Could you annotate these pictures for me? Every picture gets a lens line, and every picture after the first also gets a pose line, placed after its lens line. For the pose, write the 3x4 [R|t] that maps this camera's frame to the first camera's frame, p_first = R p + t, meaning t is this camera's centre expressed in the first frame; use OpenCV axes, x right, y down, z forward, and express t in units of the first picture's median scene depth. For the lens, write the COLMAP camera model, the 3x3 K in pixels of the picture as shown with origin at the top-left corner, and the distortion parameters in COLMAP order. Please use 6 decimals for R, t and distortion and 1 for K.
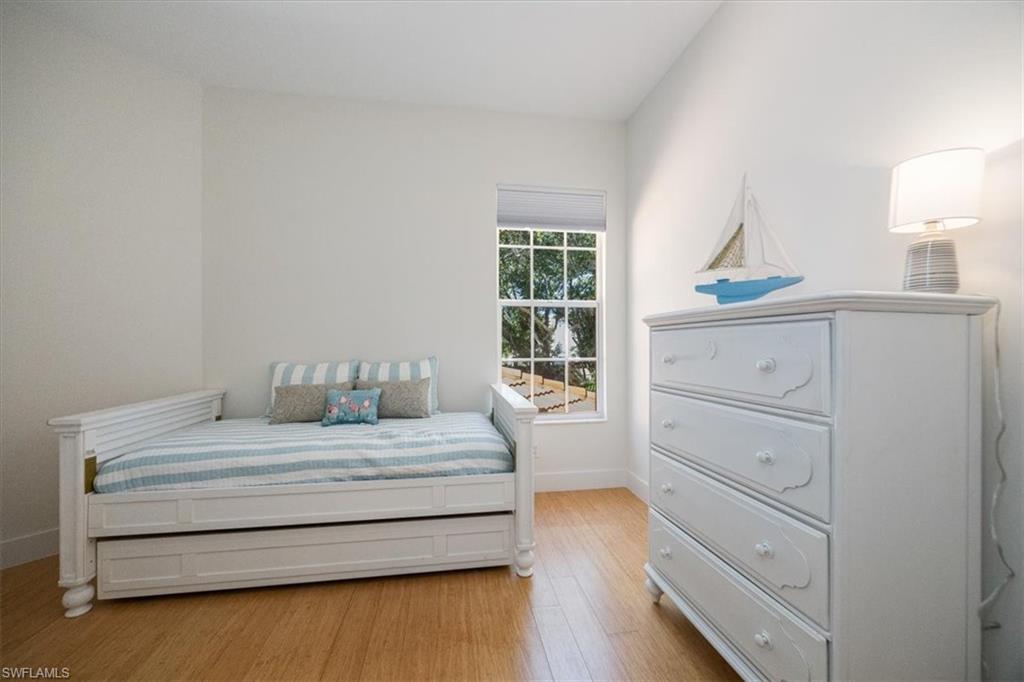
lens RADIAL K [[393.9, 0, 519.8], [0, 393.9, 340.5], [0, 0, 1]] dist [0.001322, -0.000444]
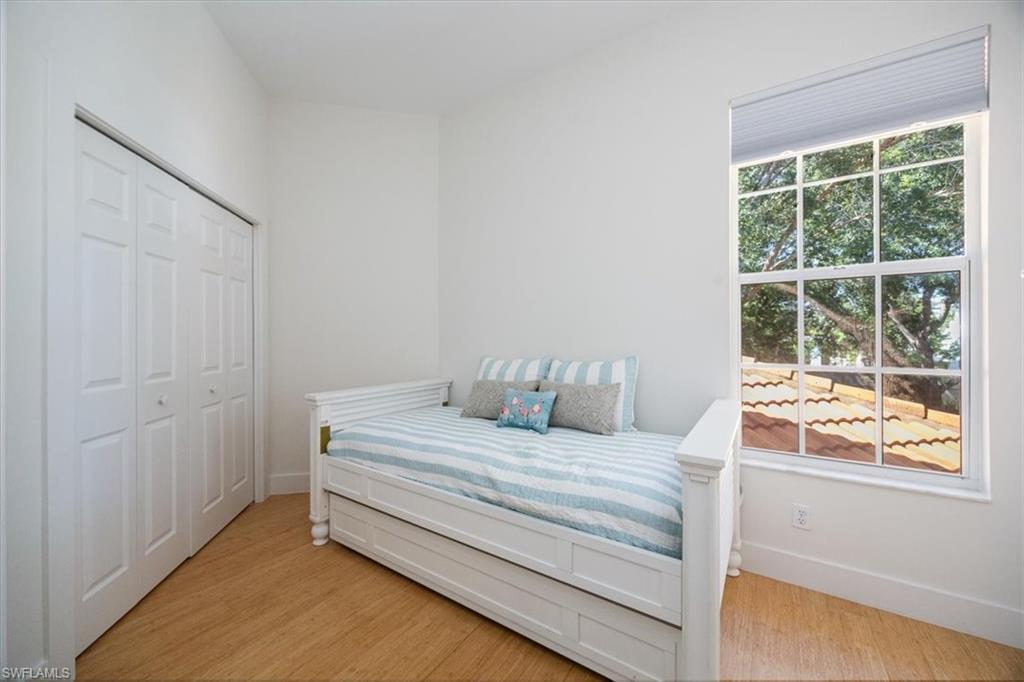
lens RADIAL K [[393.9, 0, 506.0], [0, 393.9, 339.2], [0, 0, 1]] dist [0.001322, -0.000444]
pose [[0.730747, 0.004291, -0.682635, 0.187870], [0.000667, 0.999975, 0.007001, 0.002009], [0.682648, -0.005571, 0.730726, 0.390720]]
